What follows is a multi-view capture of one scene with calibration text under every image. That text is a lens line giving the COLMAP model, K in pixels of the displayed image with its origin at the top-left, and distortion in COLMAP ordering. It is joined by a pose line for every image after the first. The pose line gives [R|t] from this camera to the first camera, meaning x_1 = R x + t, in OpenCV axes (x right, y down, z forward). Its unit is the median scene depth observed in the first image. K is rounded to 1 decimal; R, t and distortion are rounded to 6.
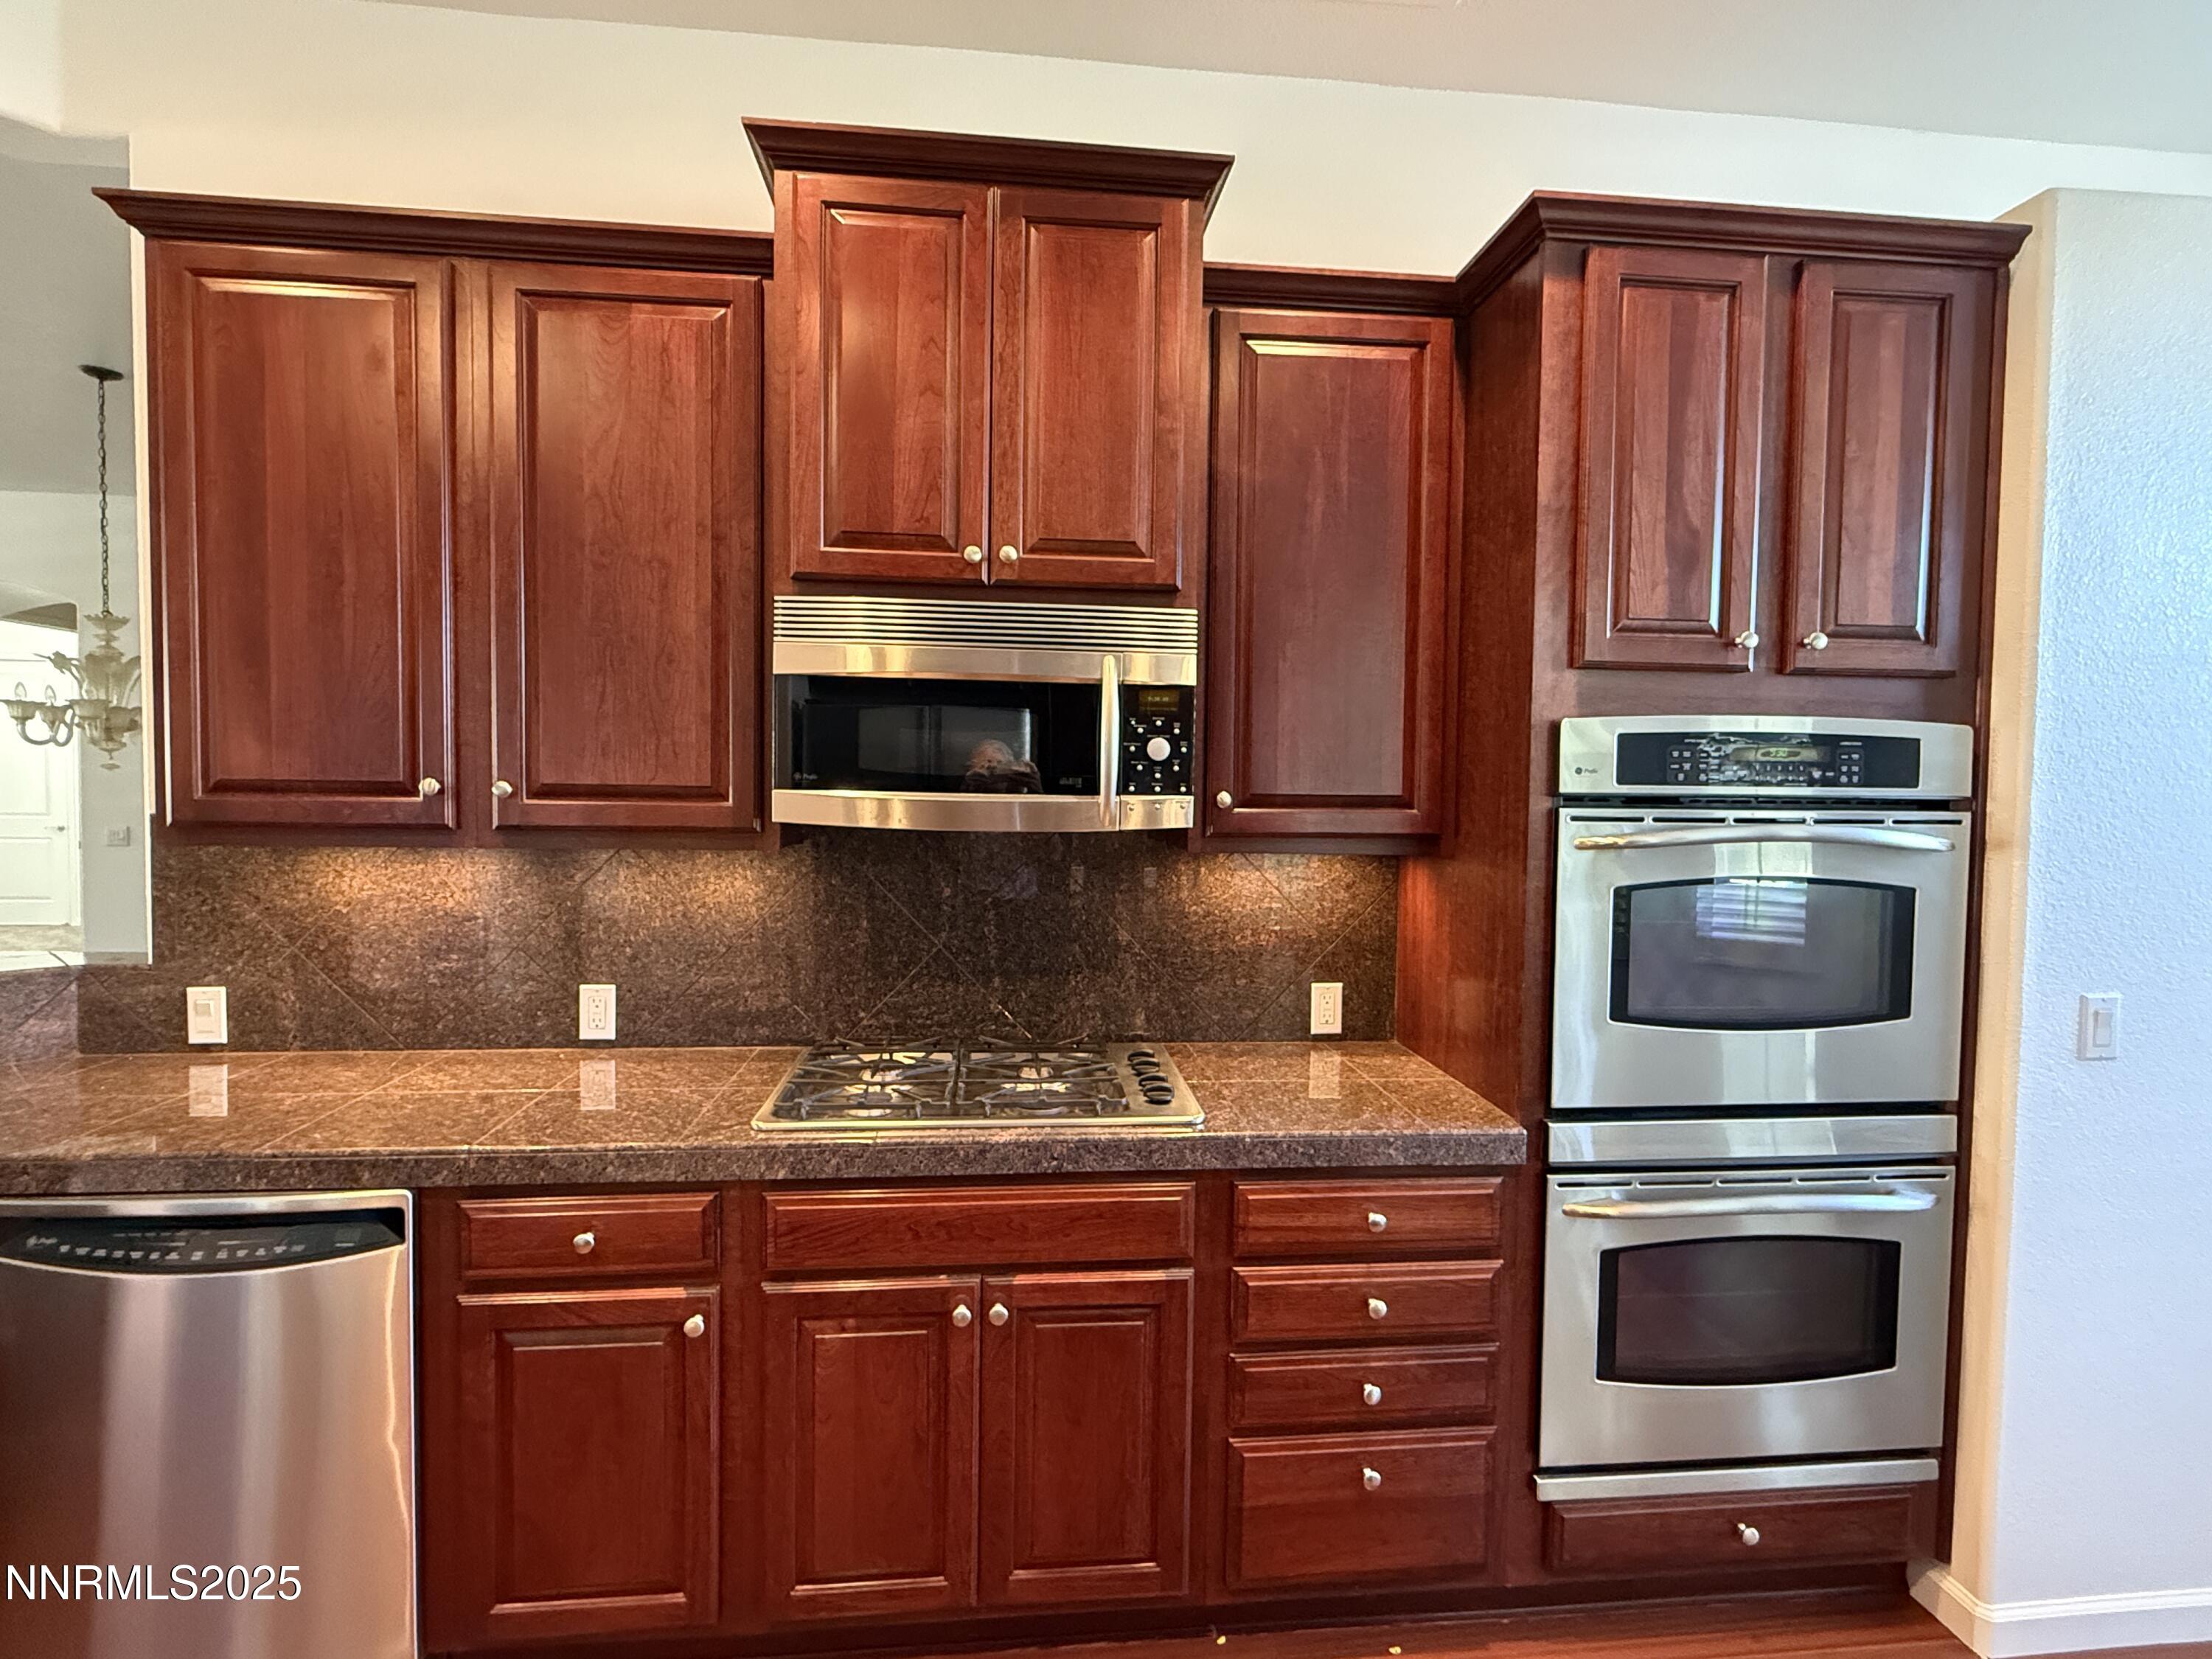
lens RADIAL K [[1085.2, 0, 1106.0], [0, 1085.2, 829.5], [0, 0, 1]] dist [-0.001048, 0.000500]
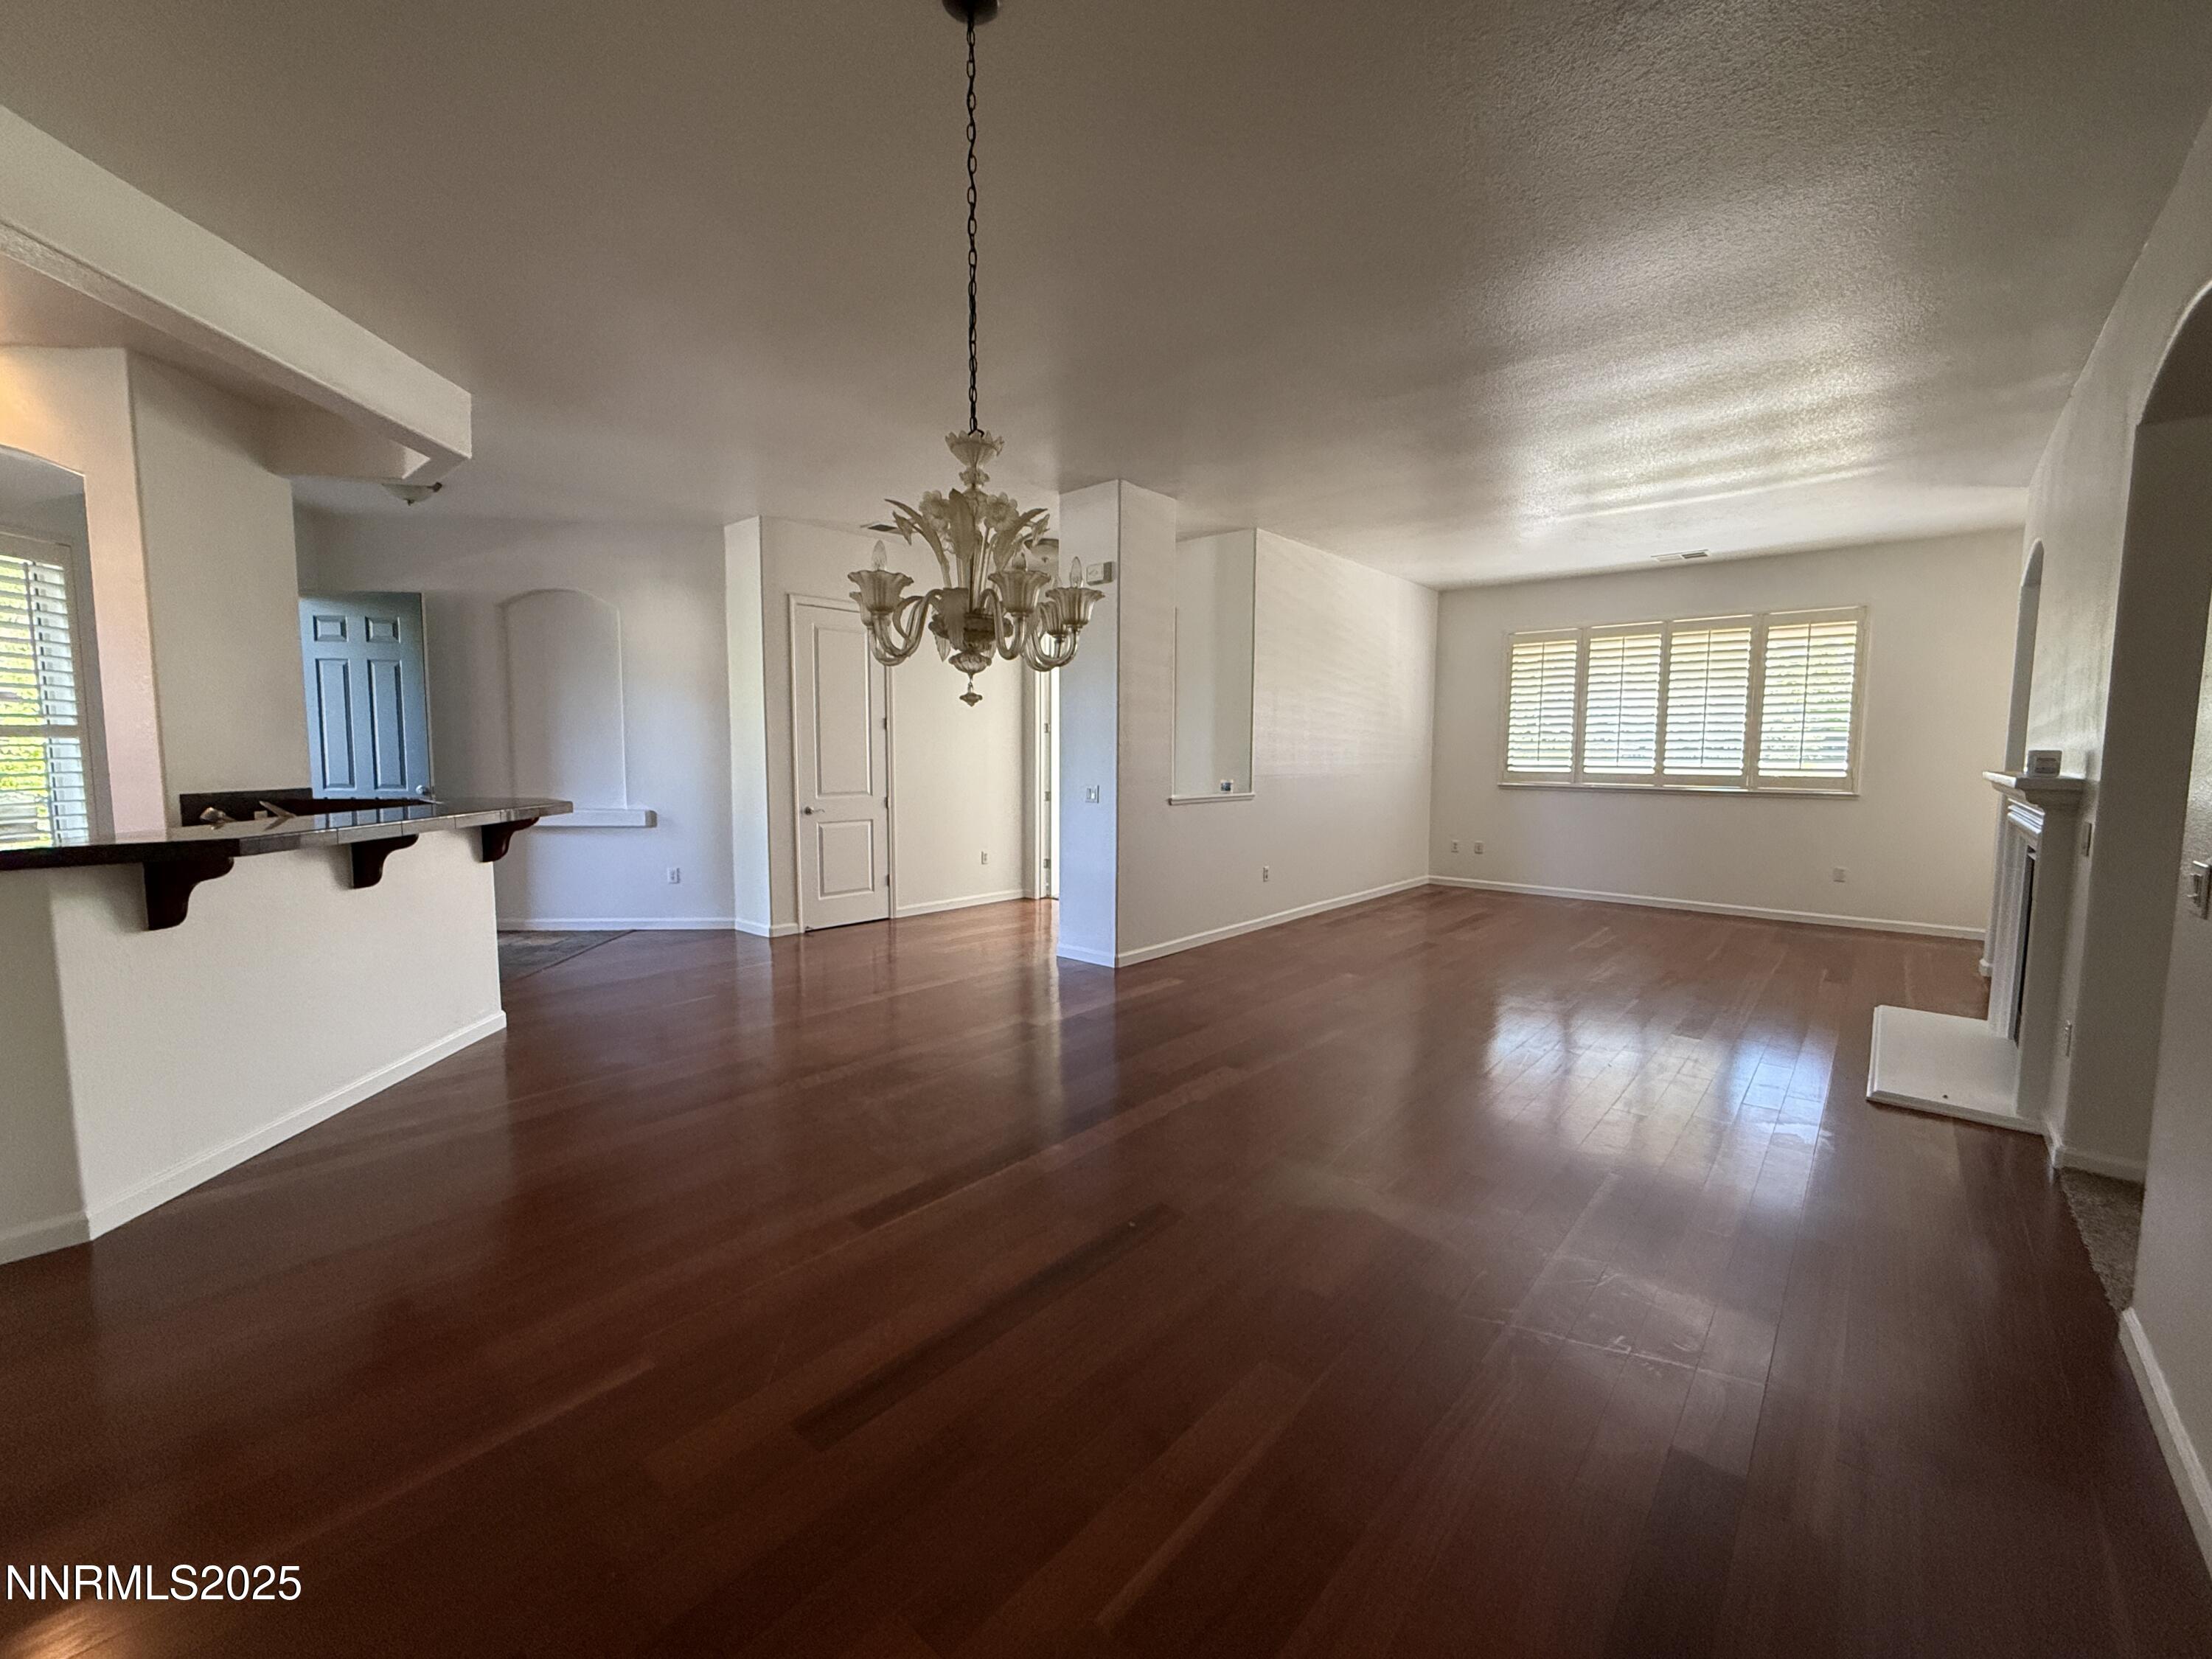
lens RADIAL K [[899.8, 0, 1094.4], [0, 899.8, 830.4], [0, 0, 1]] dist [-0.000904, -0.000137]
pose [[-0.738733, 0.038121, -0.672920, -1.407593], [-0.046419, 0.993151, 0.107221, -0.093187], [0.672398, 0.110444, -0.731904, 3.161440]]
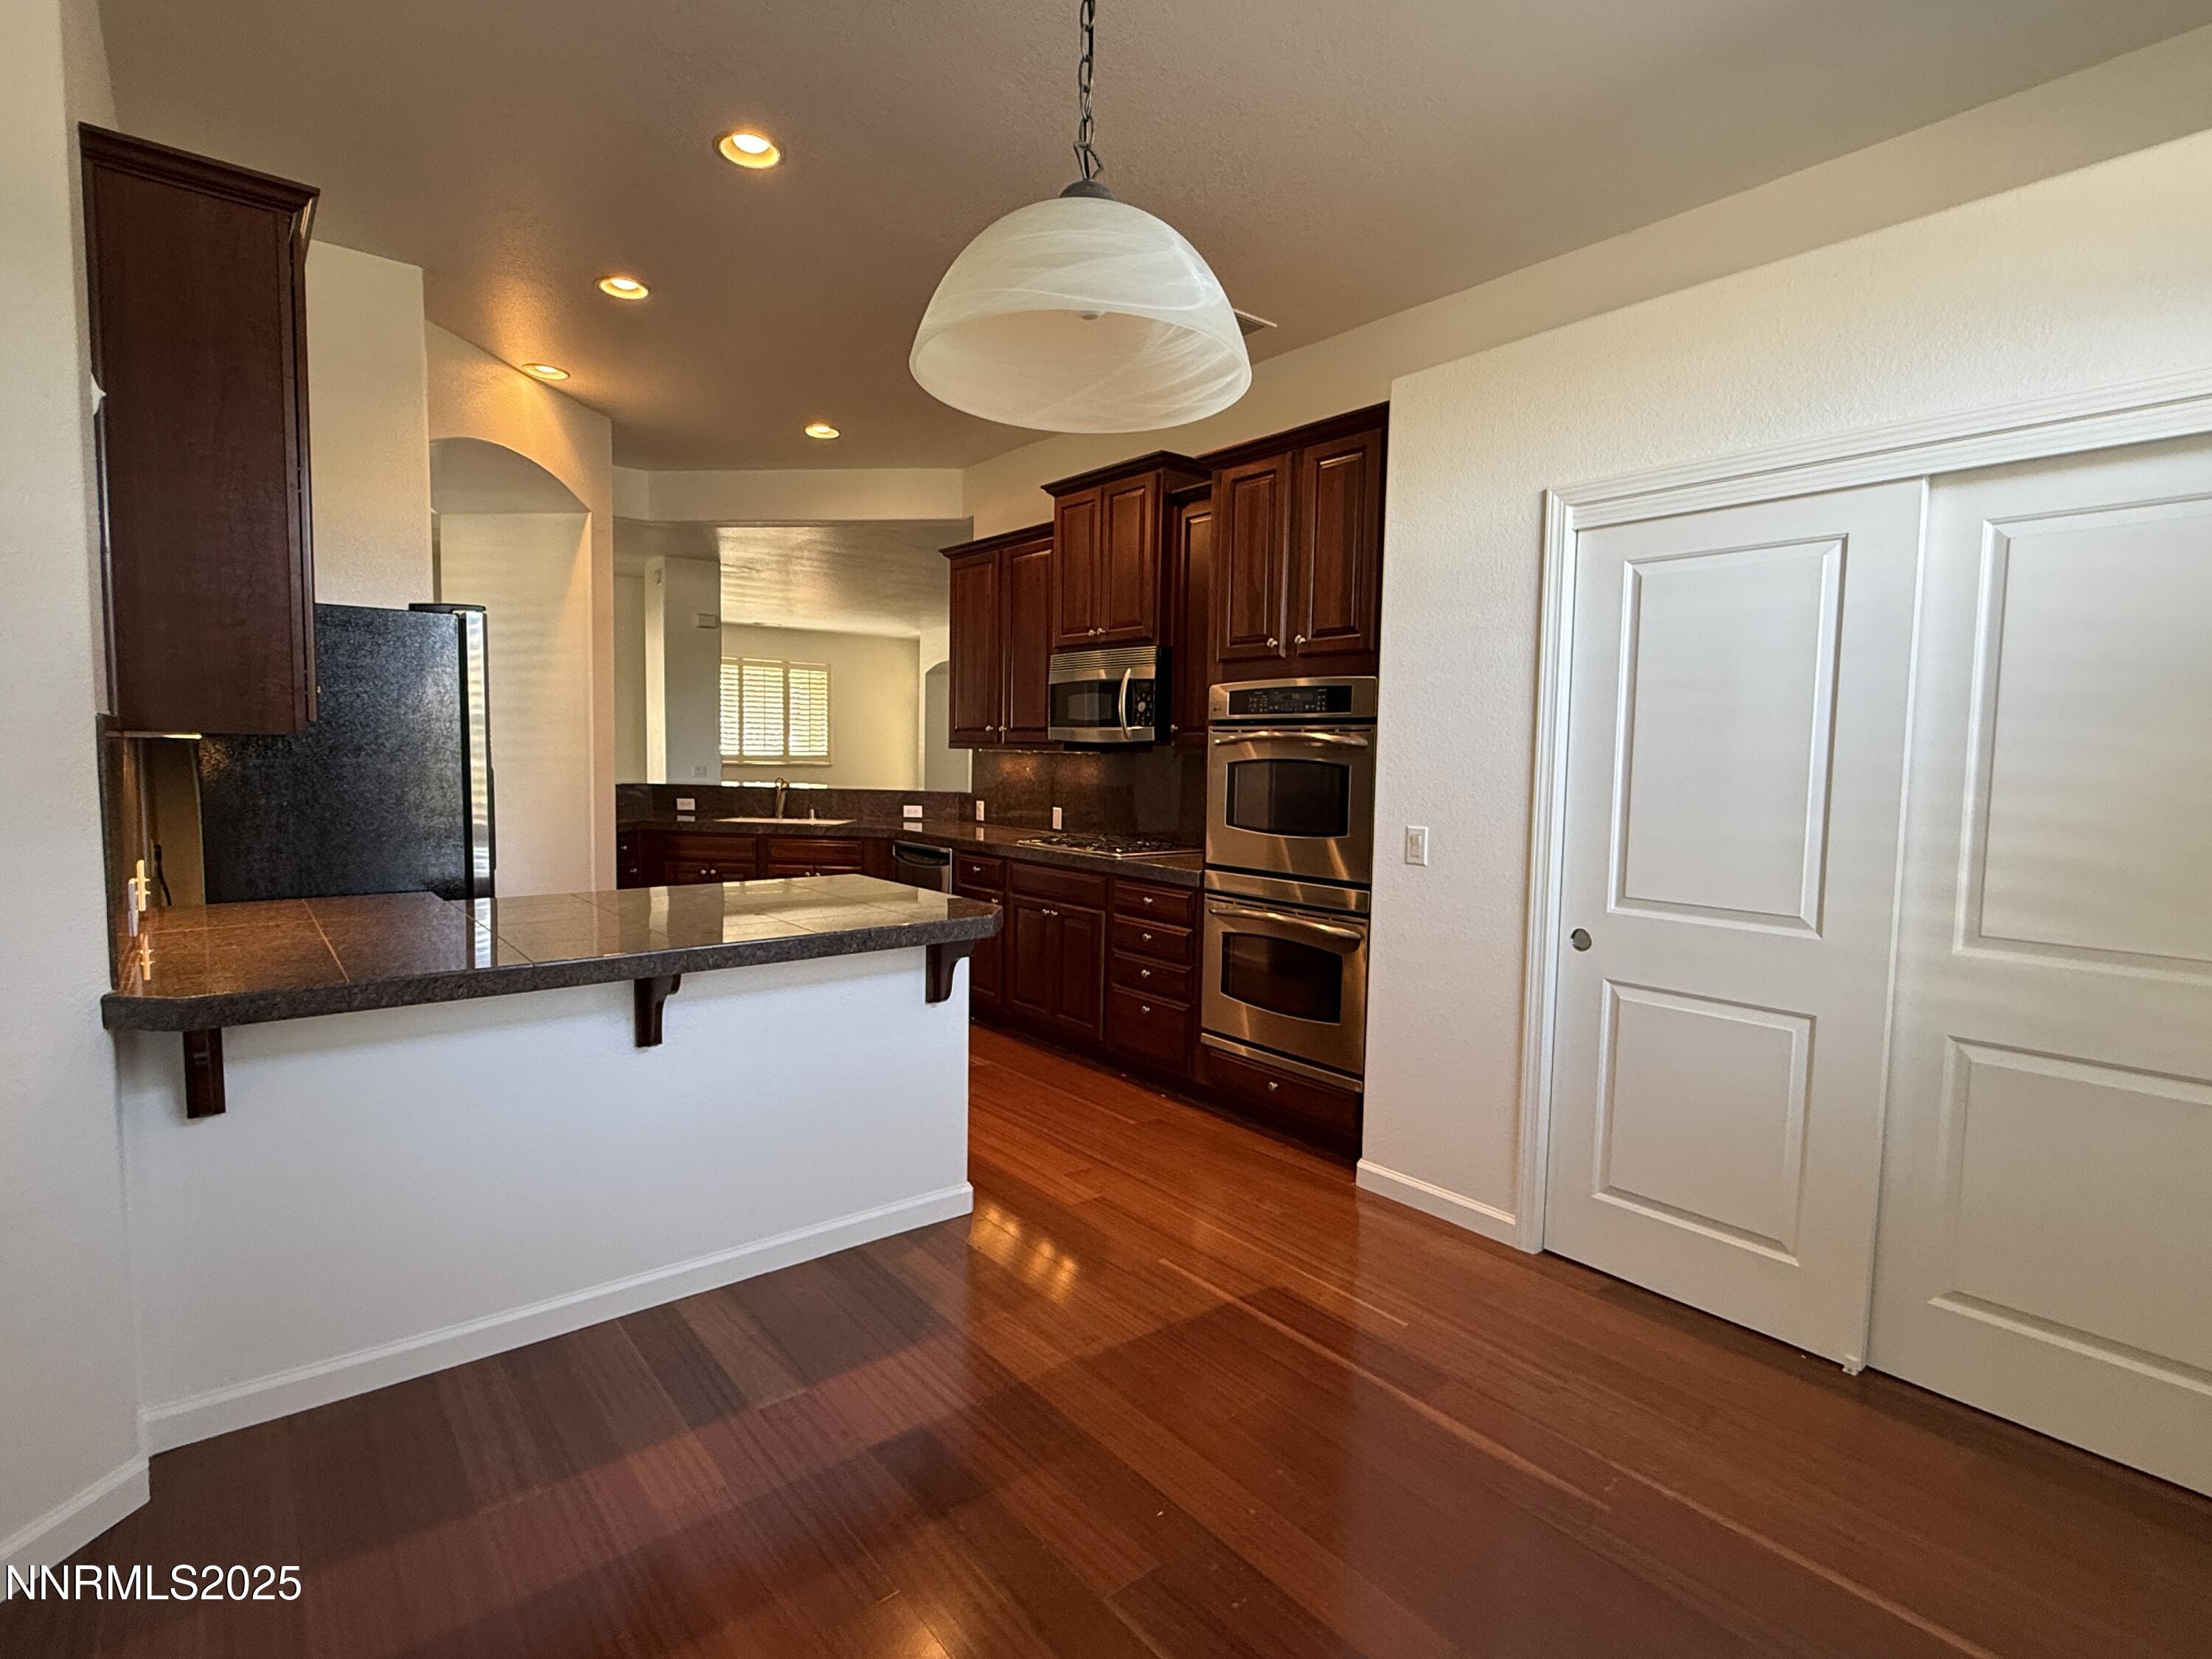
lens RADIAL K [[1085.2, 0, 1106.0], [0, 1085.2, 829.5], [0, 0, 1]] dist [-0.001048, 0.000500]
pose [[0.549296, 0.055204, -0.833803, 1.998246], [-0.042229, 0.998374, 0.038281, 0.106245], [0.834560, 0.014183, 0.550734, -0.361329]]
